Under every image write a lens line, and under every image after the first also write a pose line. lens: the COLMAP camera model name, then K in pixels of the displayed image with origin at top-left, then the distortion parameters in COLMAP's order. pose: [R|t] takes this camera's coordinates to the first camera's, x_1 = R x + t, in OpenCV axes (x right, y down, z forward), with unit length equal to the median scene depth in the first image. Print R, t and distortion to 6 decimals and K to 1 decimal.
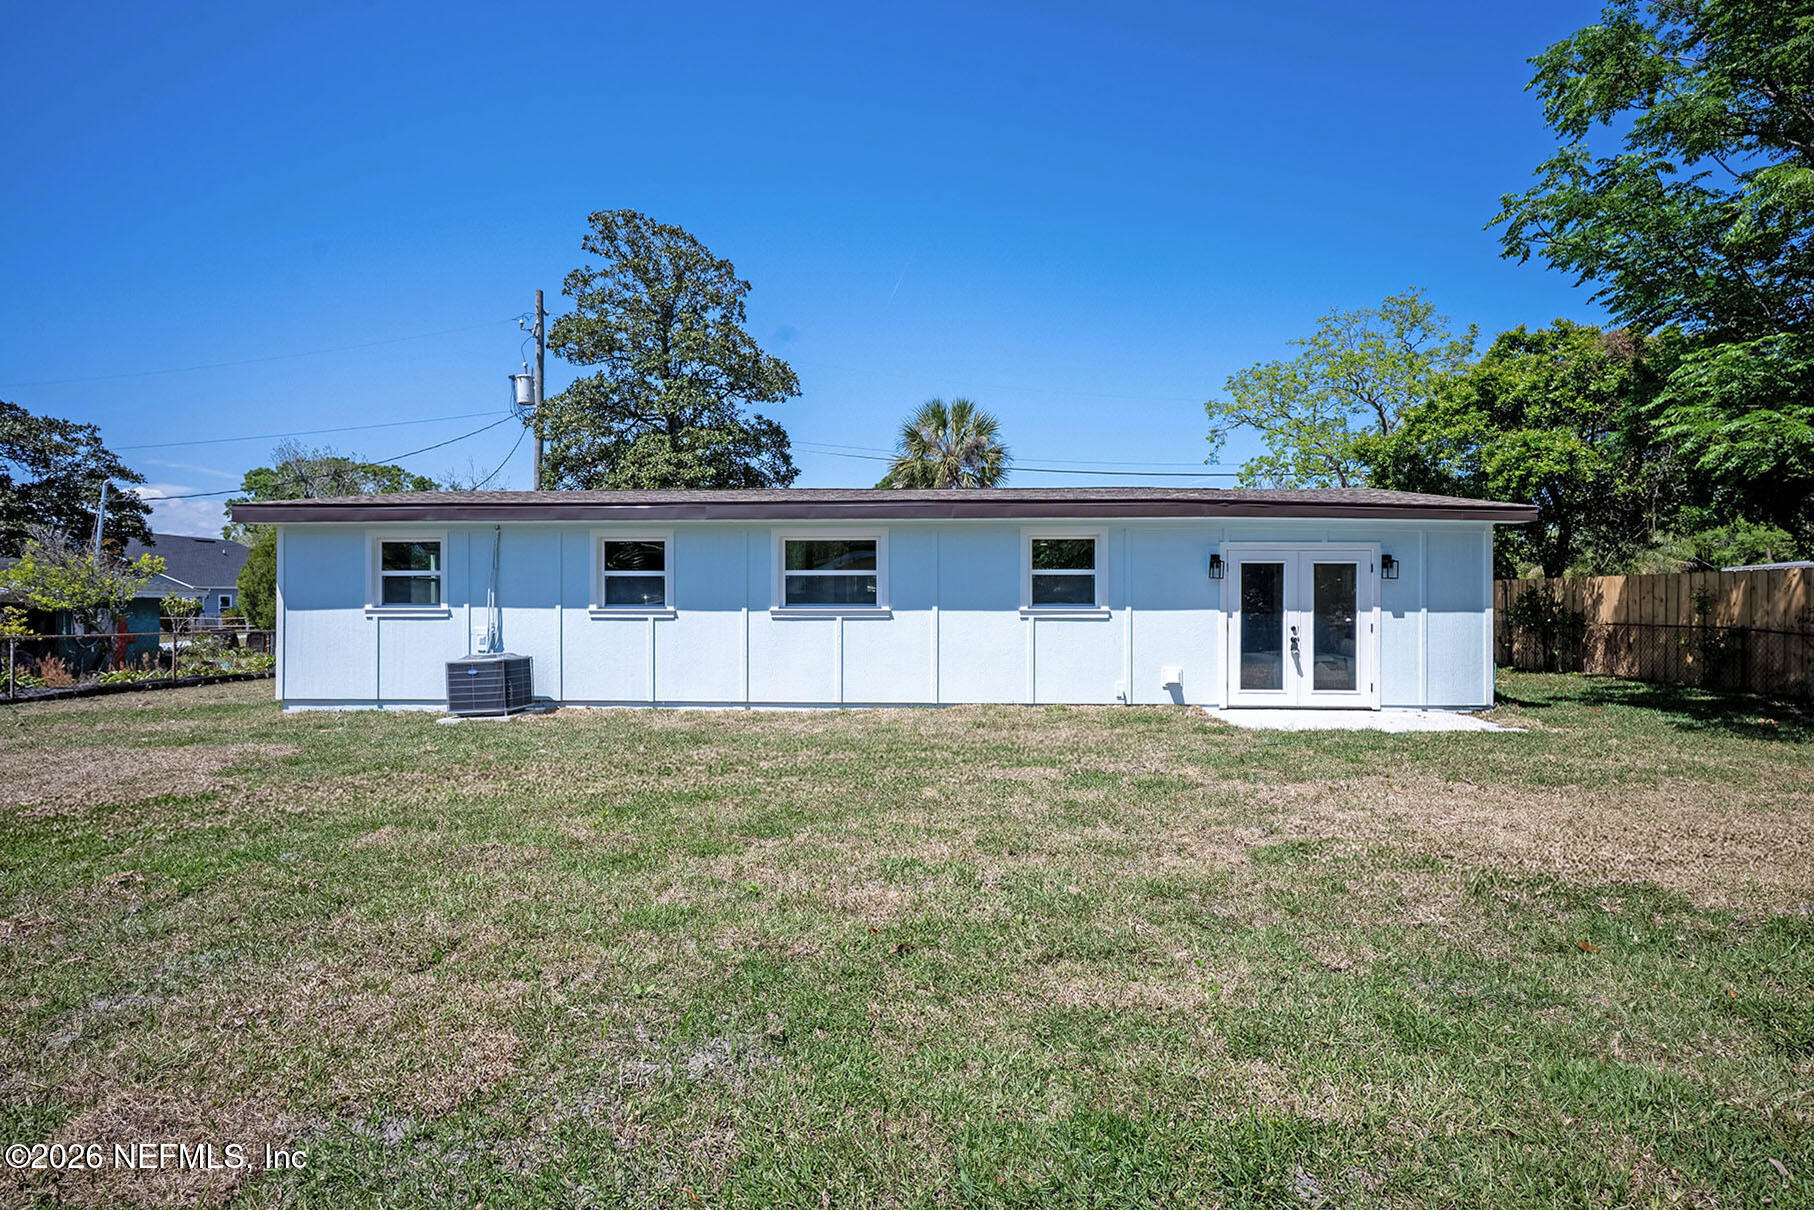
lens RADIAL K [[896.6, 0, 907.0], [0, 896.6, 605.0], [0, 0, 1]] dist [-0.000995, 0.000115]
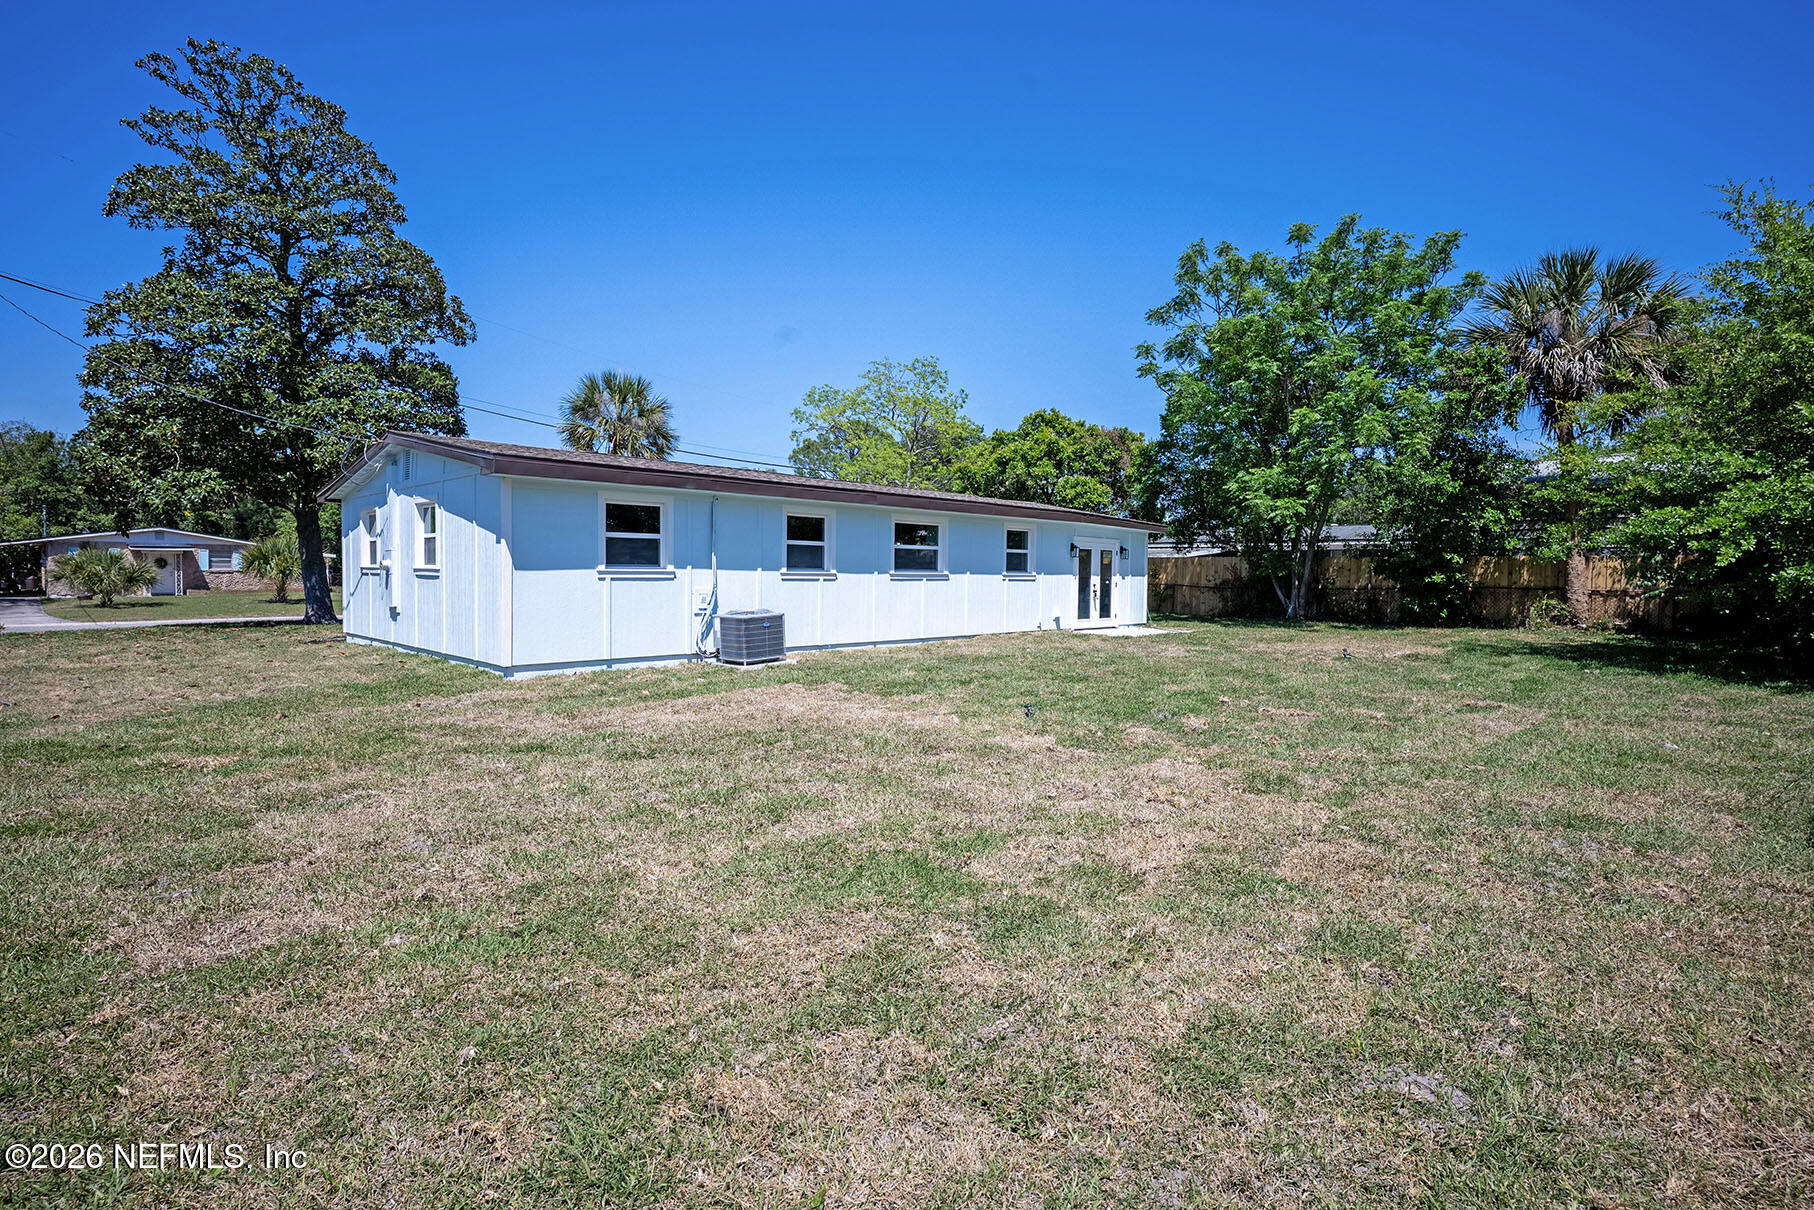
lens RADIAL K [[881.0, 0, 894.4], [0, 881.0, 599.1], [0, 0, 1]] dist [0.002227, -0.000176]
pose [[0.665697, -0.016195, 0.746046, -1.125493], [-0.014480, 0.999296, 0.034613, -0.001659], [-0.746082, -0.033844, 0.664994, 0.101314]]
